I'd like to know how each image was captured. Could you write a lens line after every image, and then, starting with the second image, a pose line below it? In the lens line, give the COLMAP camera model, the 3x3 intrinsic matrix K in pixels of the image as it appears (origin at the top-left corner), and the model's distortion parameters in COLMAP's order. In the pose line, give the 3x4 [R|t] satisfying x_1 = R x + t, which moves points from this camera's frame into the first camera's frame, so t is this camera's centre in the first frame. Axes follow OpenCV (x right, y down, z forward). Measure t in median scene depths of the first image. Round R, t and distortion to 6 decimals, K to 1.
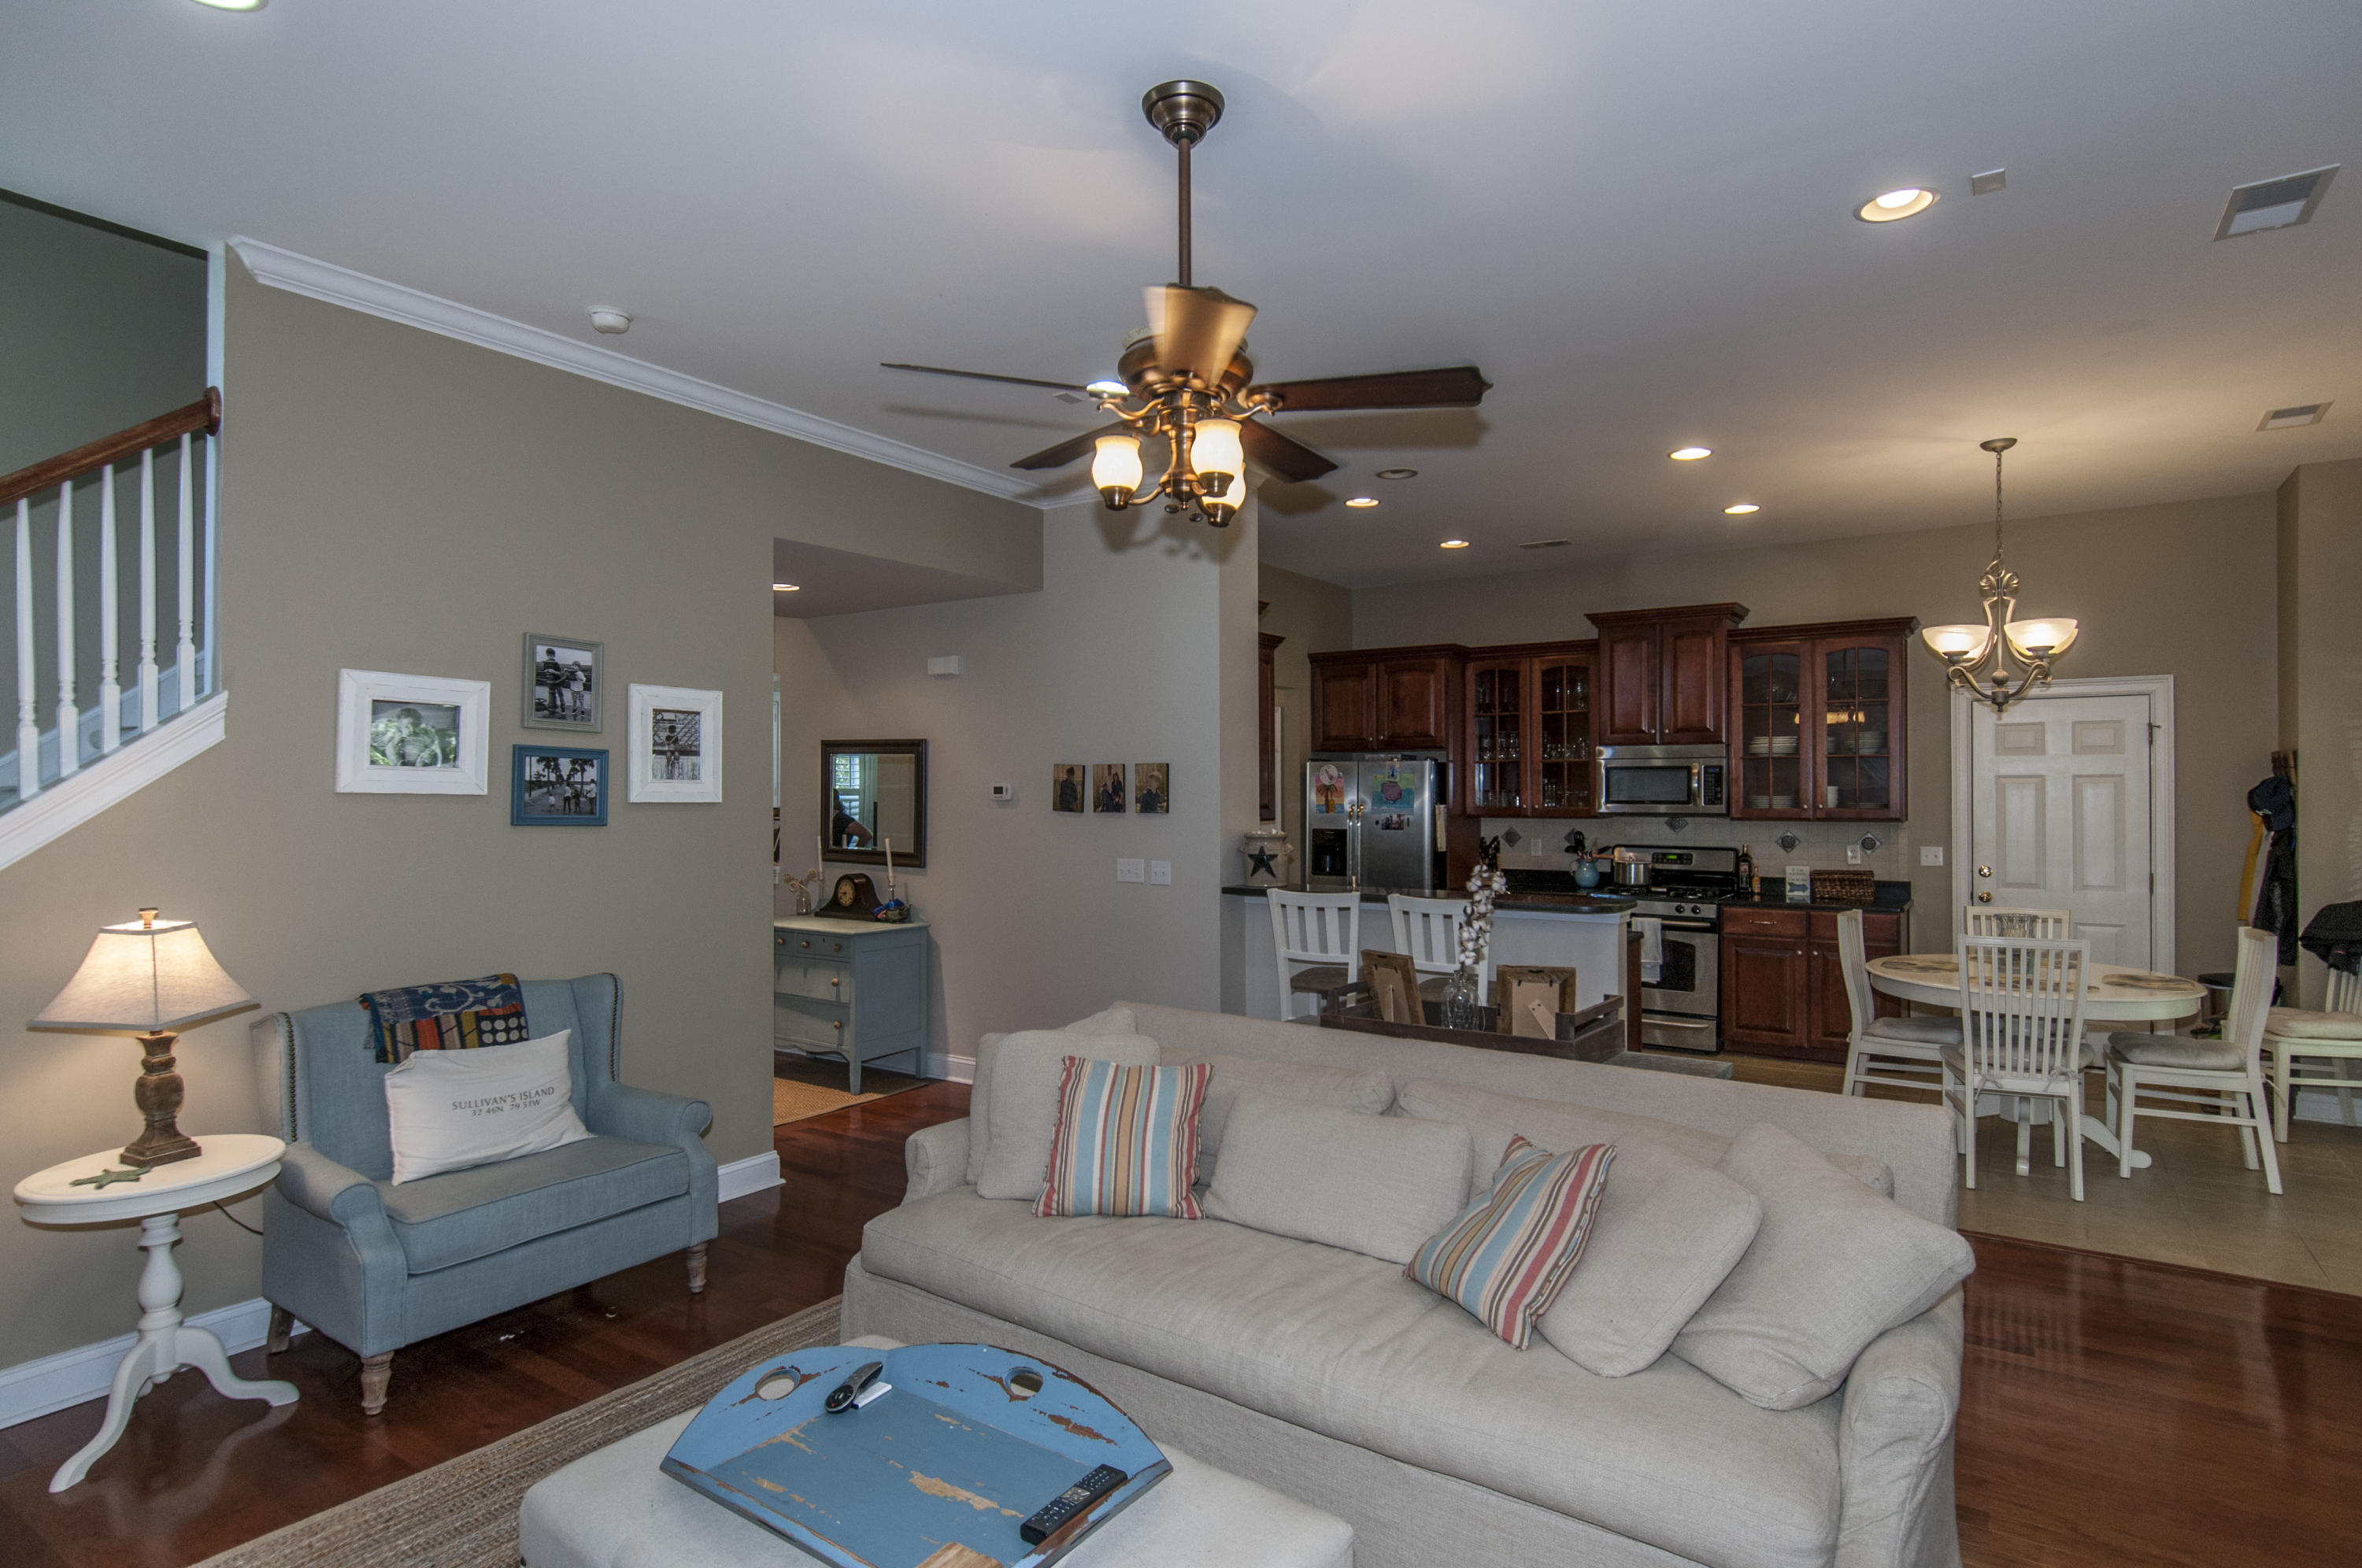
lens RADIAL K [[1223.7, 0, 1213.2], [0, 1223.7, 789.2], [0, 0, 1]] dist [0.021822, 0.000090]
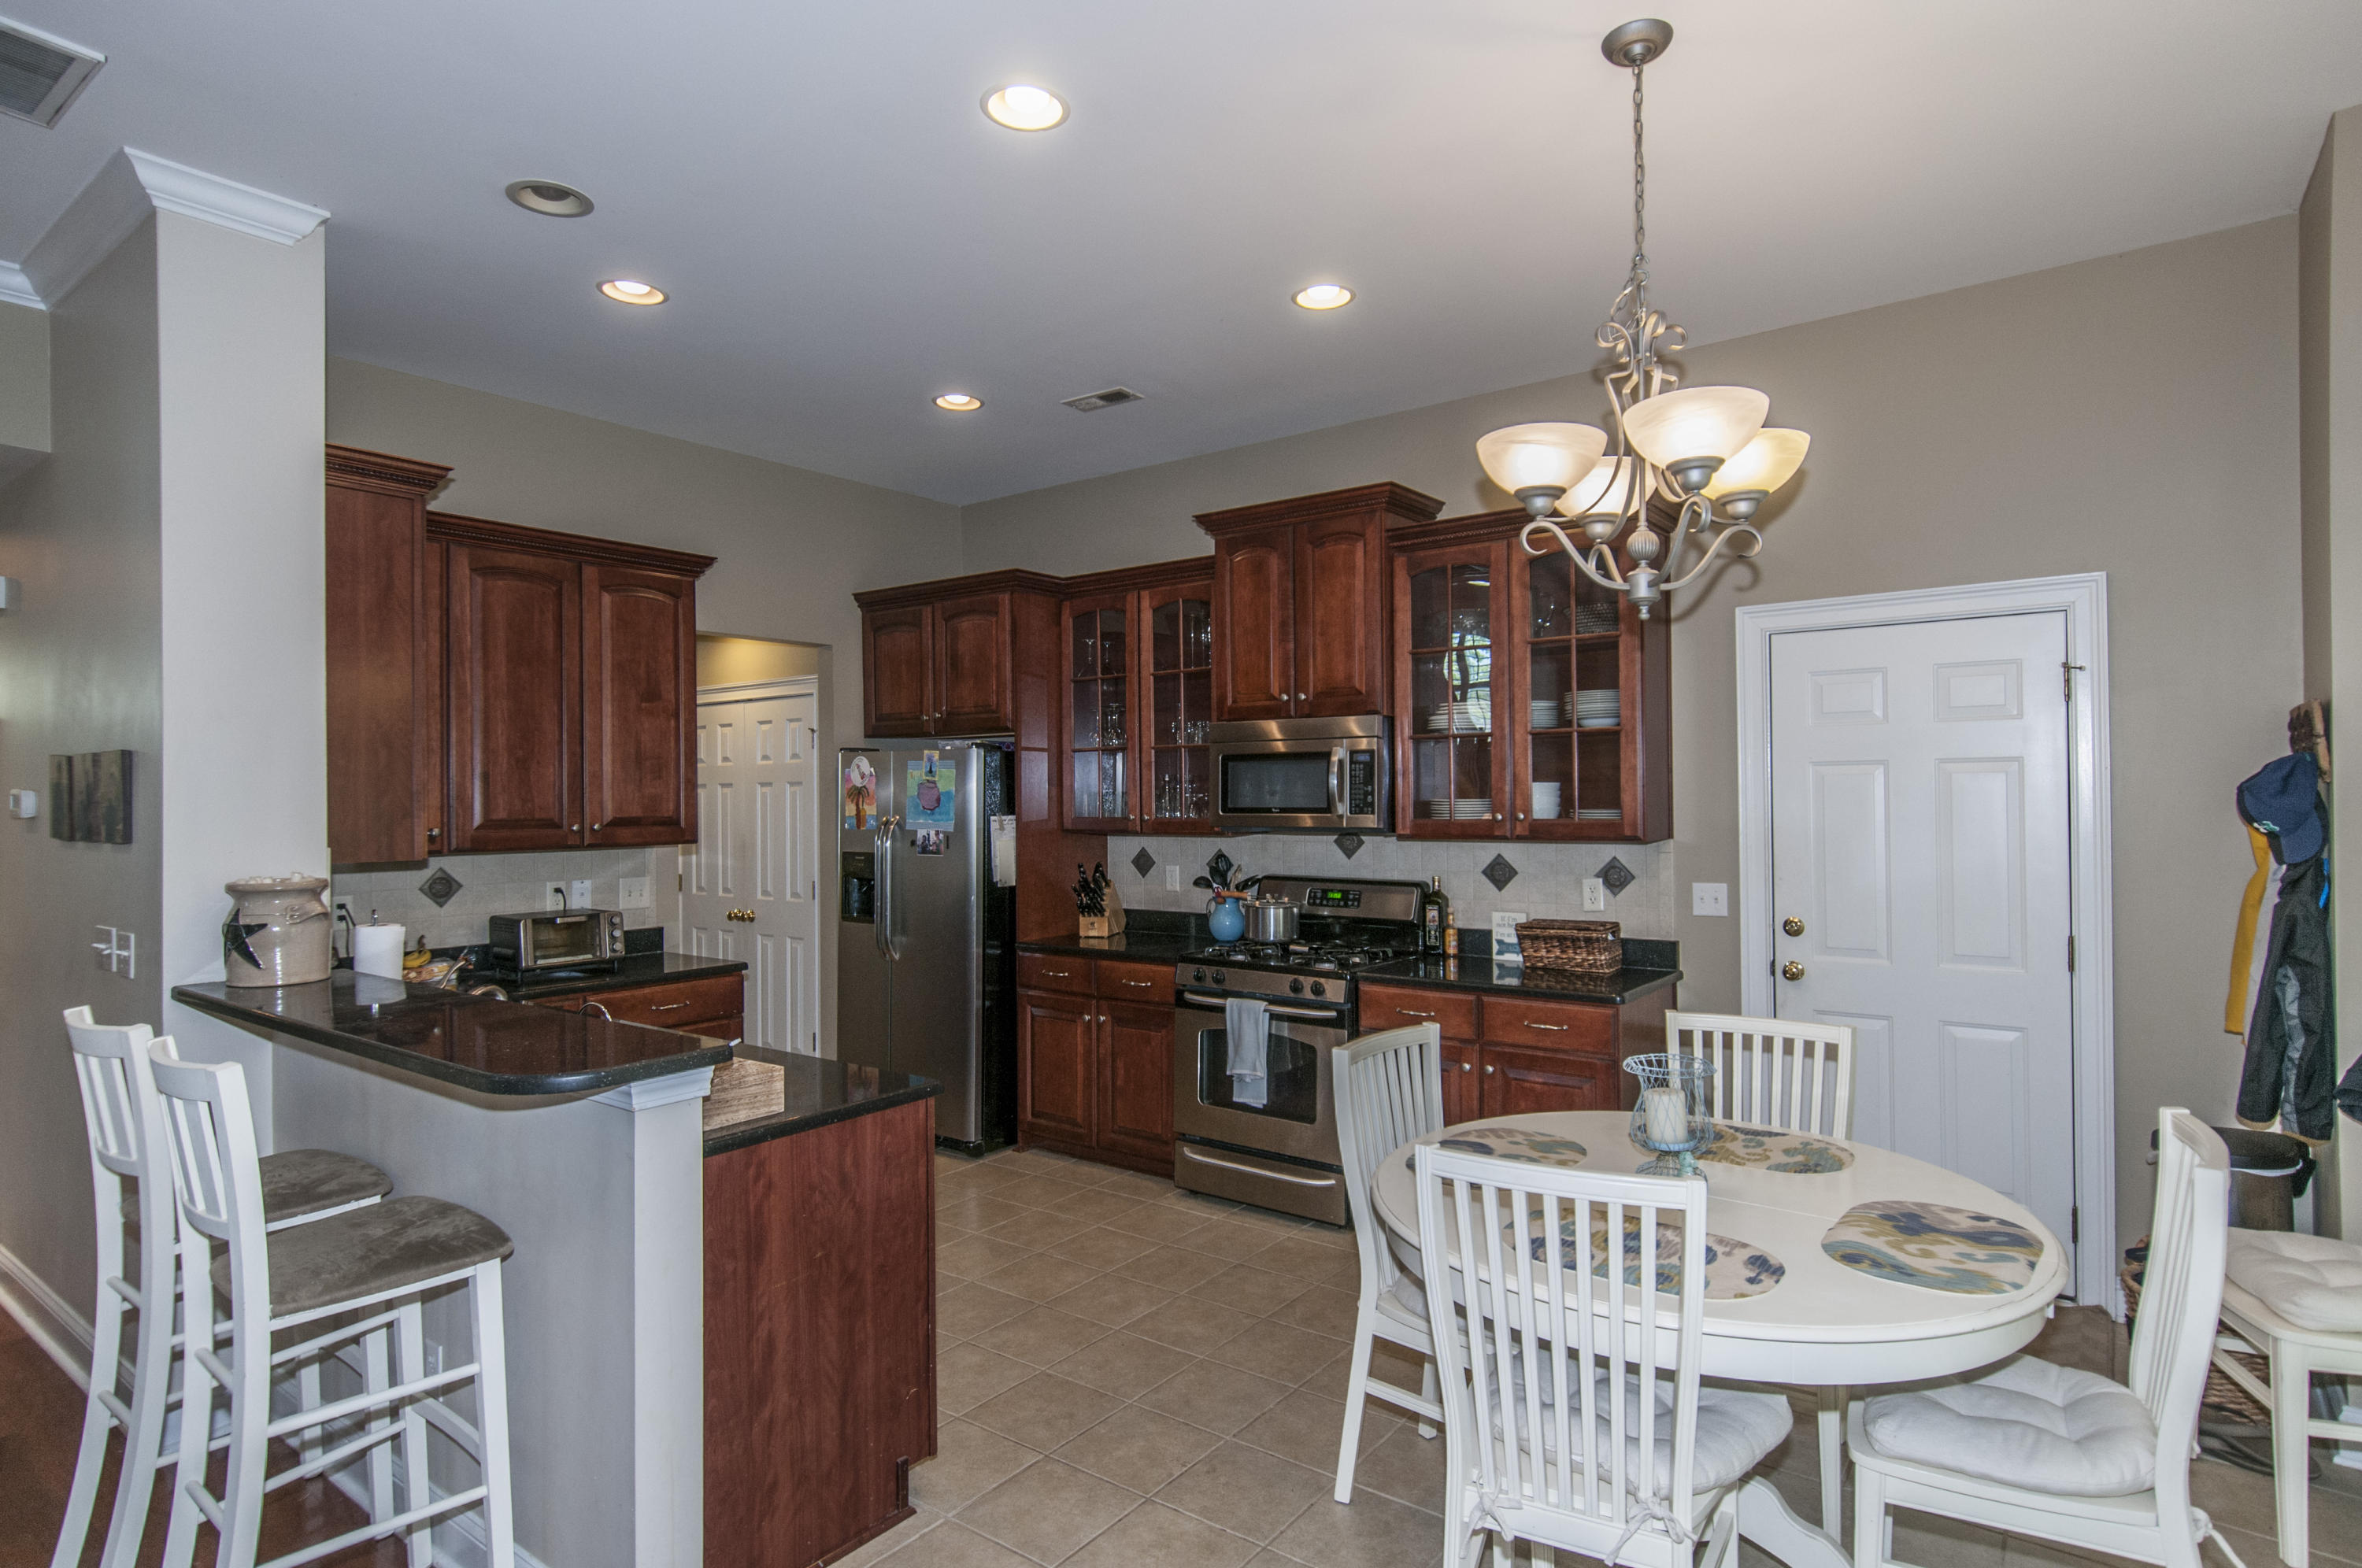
lens RADIAL K [[1241.6, 0, 1182.0], [0, 1241.6, 781.3], [0, 0, 1]] dist [0.022372, -0.001408]
pose [[0.998136, -0.010081, -0.060183, 0.352491], [0.009736, 0.999934, -0.006023, -0.000712], [0.060240, 0.005426, 0.998169, 0.373163]]
